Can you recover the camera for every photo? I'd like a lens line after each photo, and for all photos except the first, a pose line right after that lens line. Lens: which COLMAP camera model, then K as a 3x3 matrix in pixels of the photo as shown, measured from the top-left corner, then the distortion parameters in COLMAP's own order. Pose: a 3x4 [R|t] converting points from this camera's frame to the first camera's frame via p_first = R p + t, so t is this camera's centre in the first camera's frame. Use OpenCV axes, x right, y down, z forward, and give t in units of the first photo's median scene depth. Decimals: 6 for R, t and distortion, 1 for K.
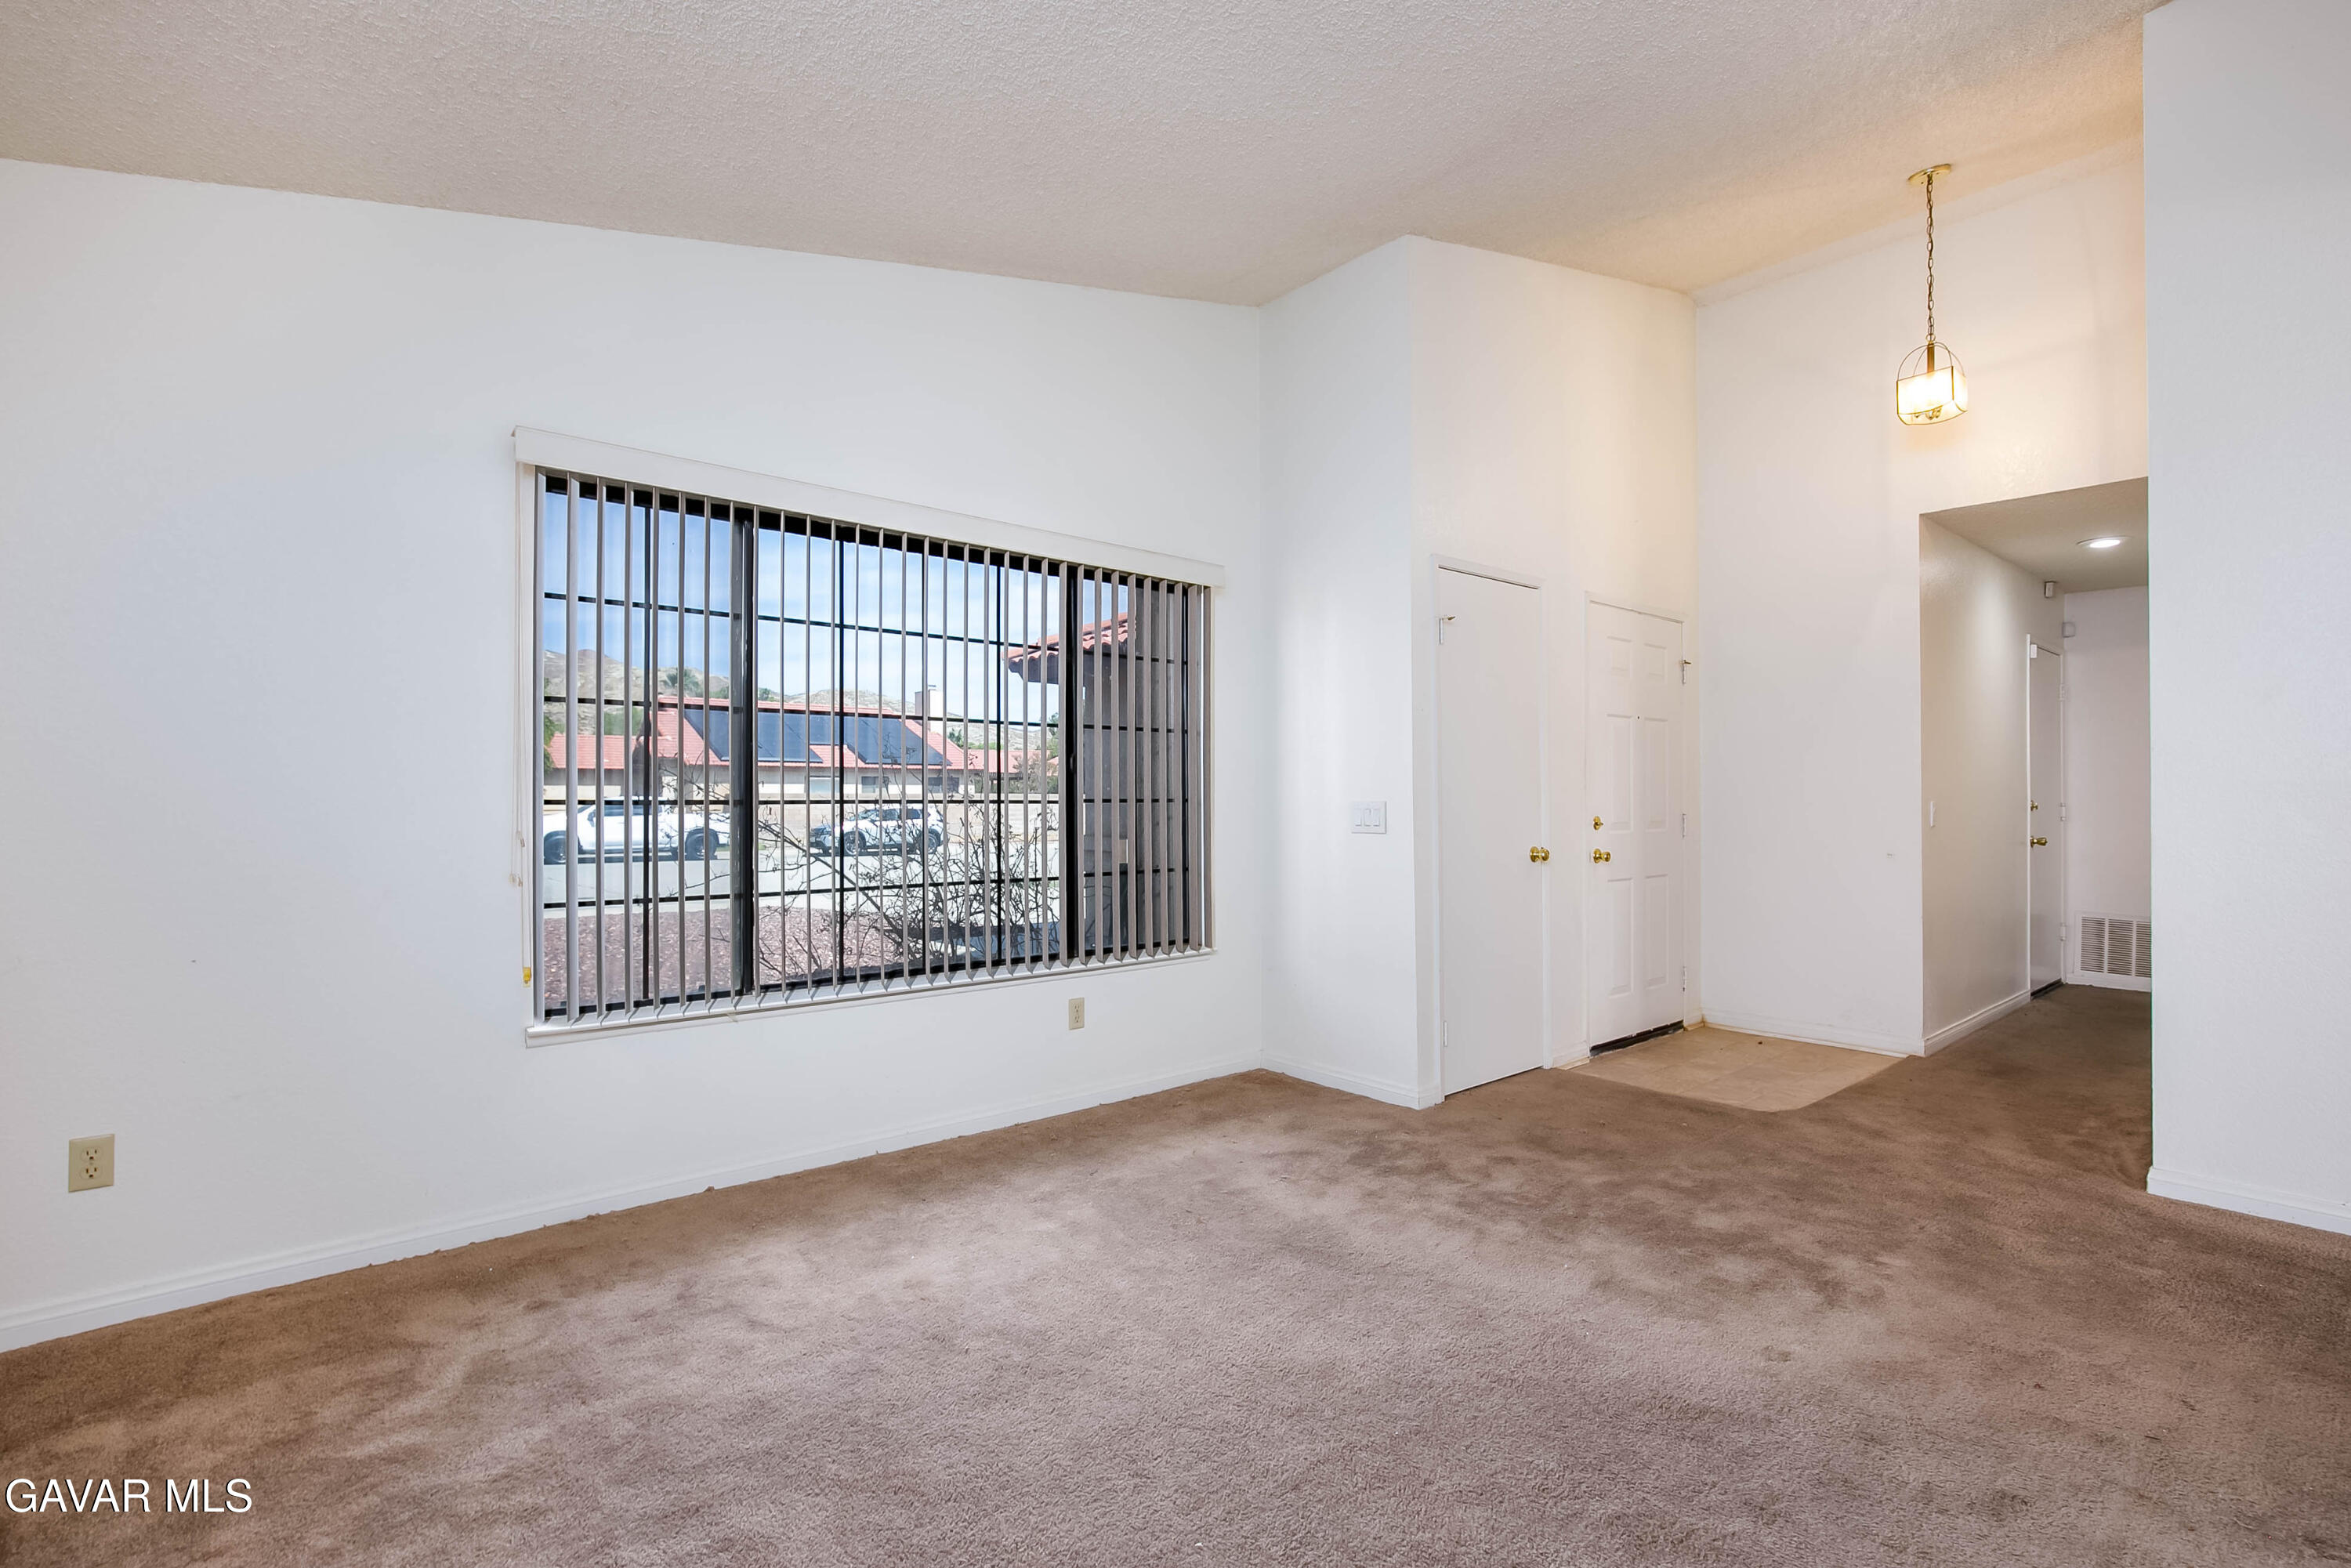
lens RADIAL K [[1076.4, 0, 1174.5], [0, 1076.4, 798.0], [0, 0, 1]] dist [-0.022288, 0.000300]
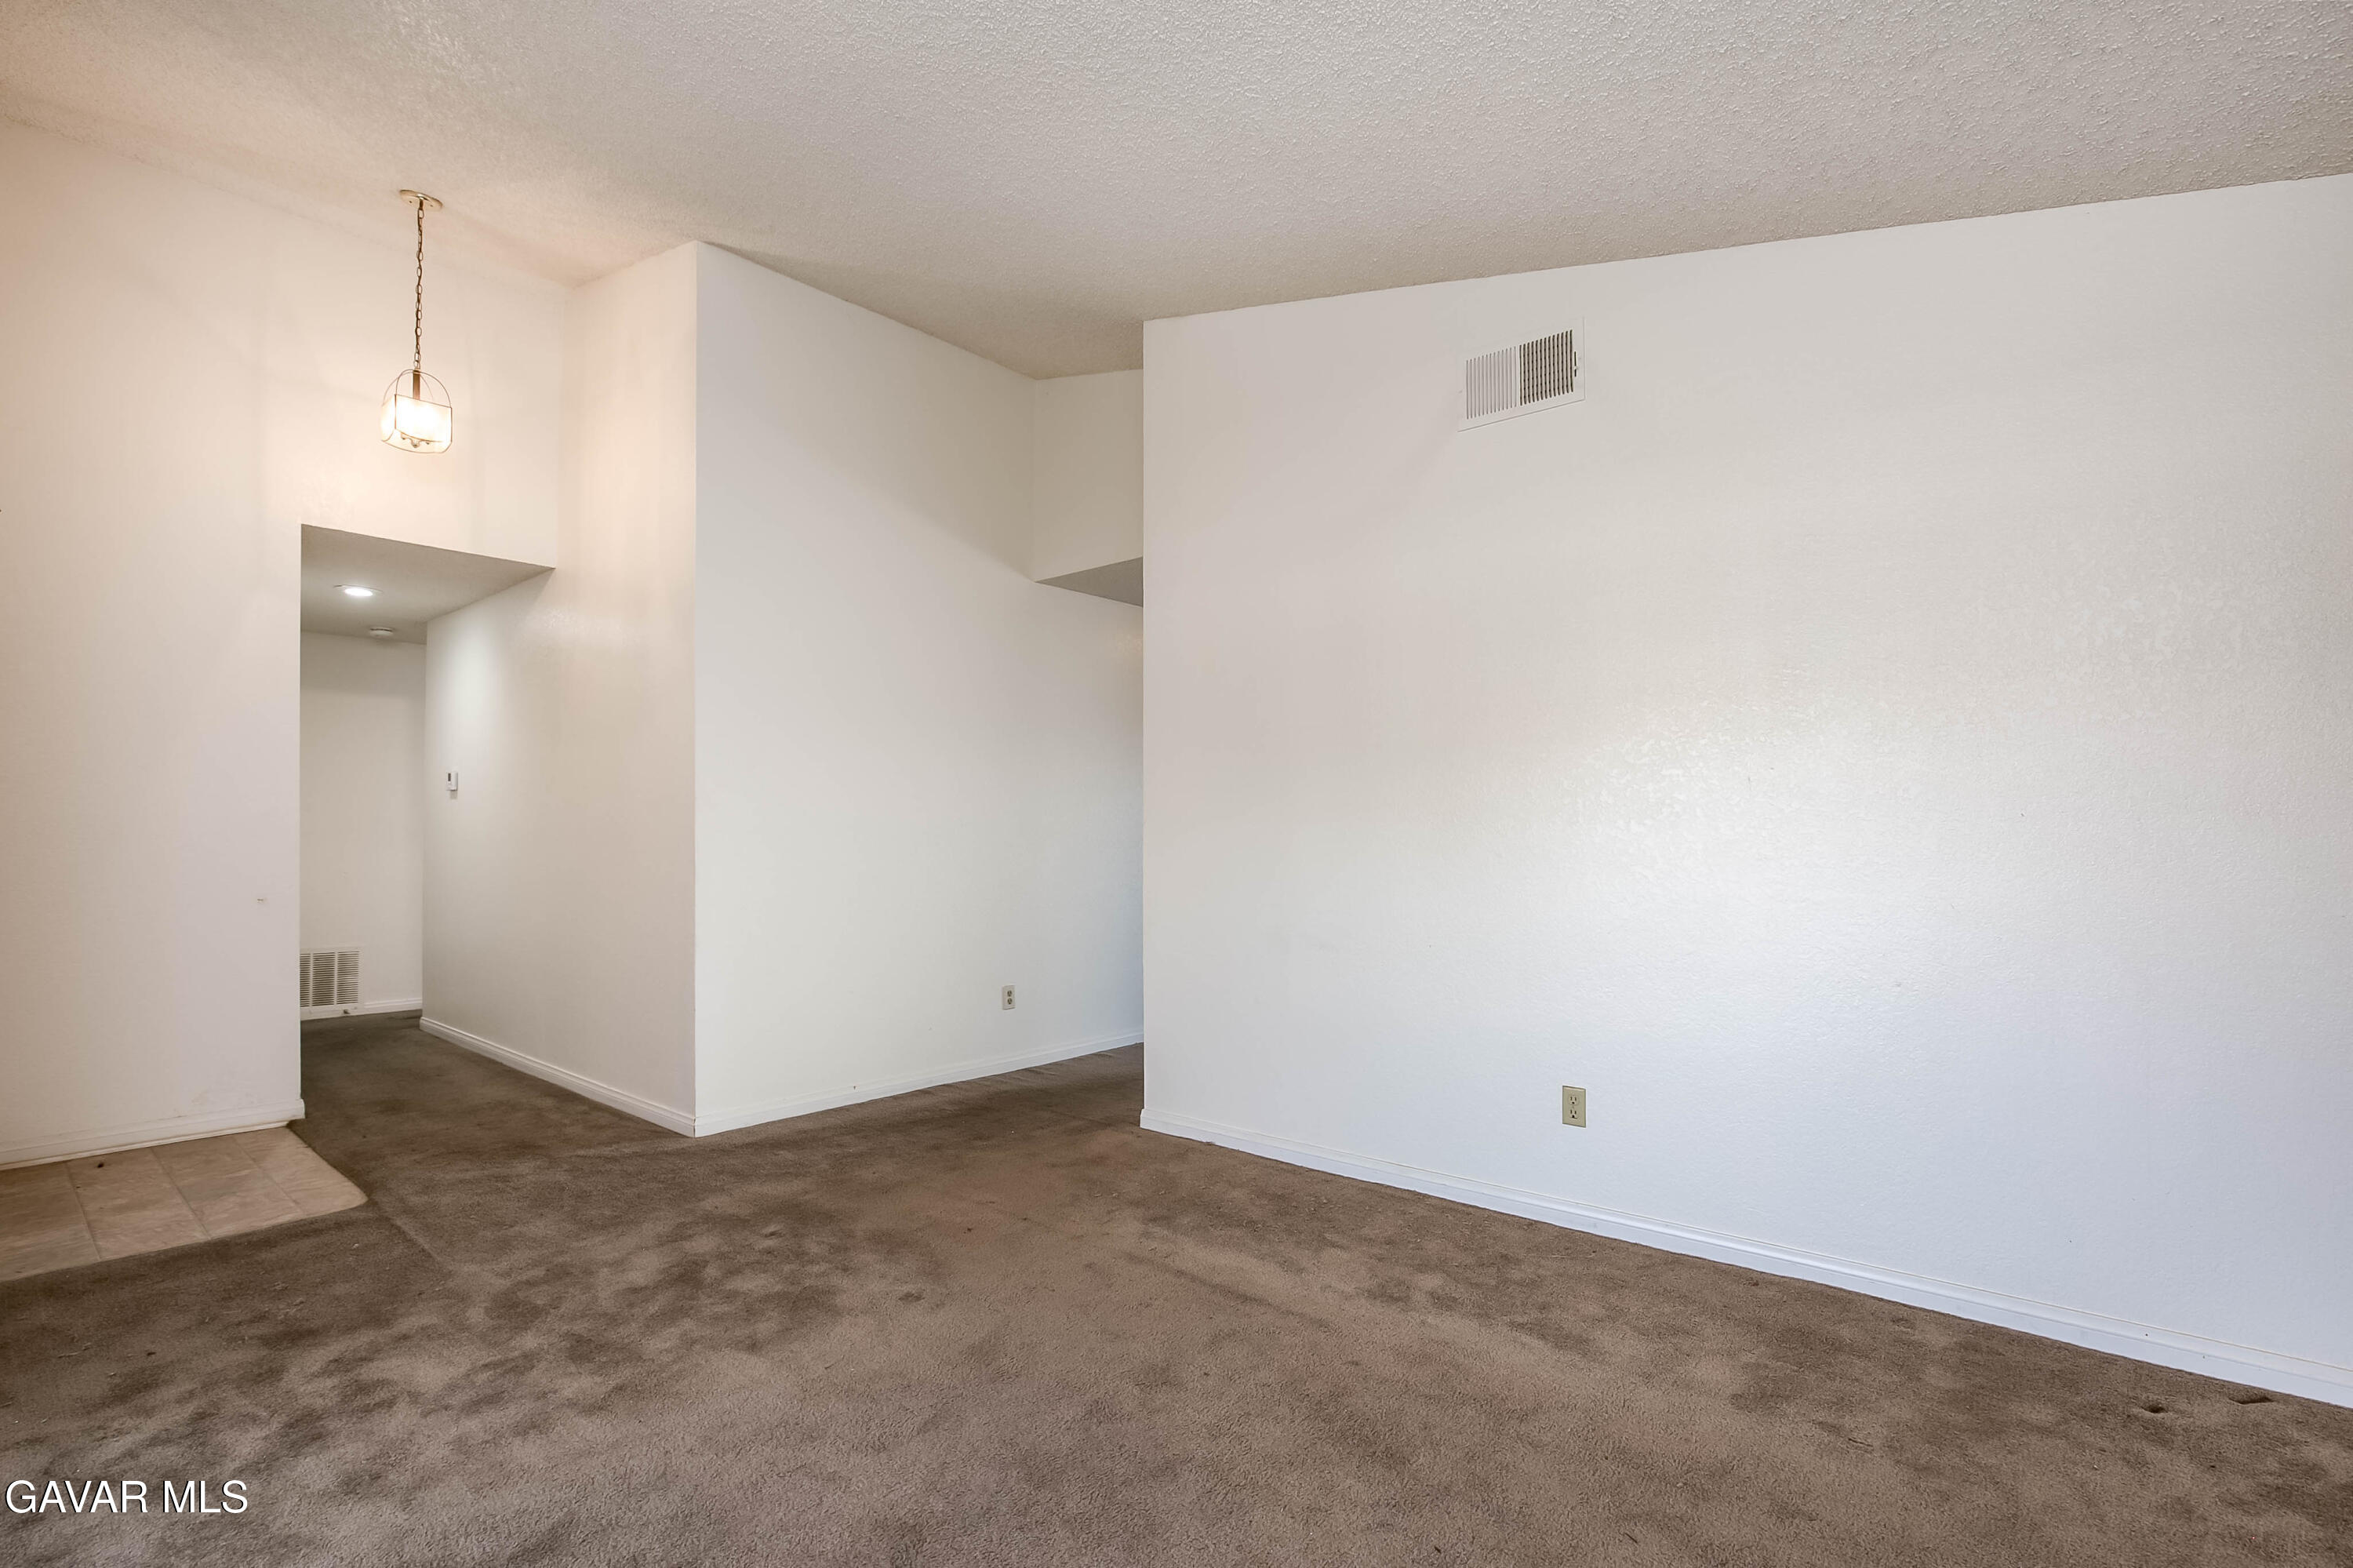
lens RADIAL K [[1077.4, 0, 1175.5], [0, 1077.4, 798.1], [0, 0, 1]] dist [-0.022288, 0.000300]
pose [[-0.158986, 0.032139, 0.986758, -0.428006], [0.003472, 0.999482, -0.031994, 0.001540], [-0.987275, -0.001661, -0.159015, 0.557460]]
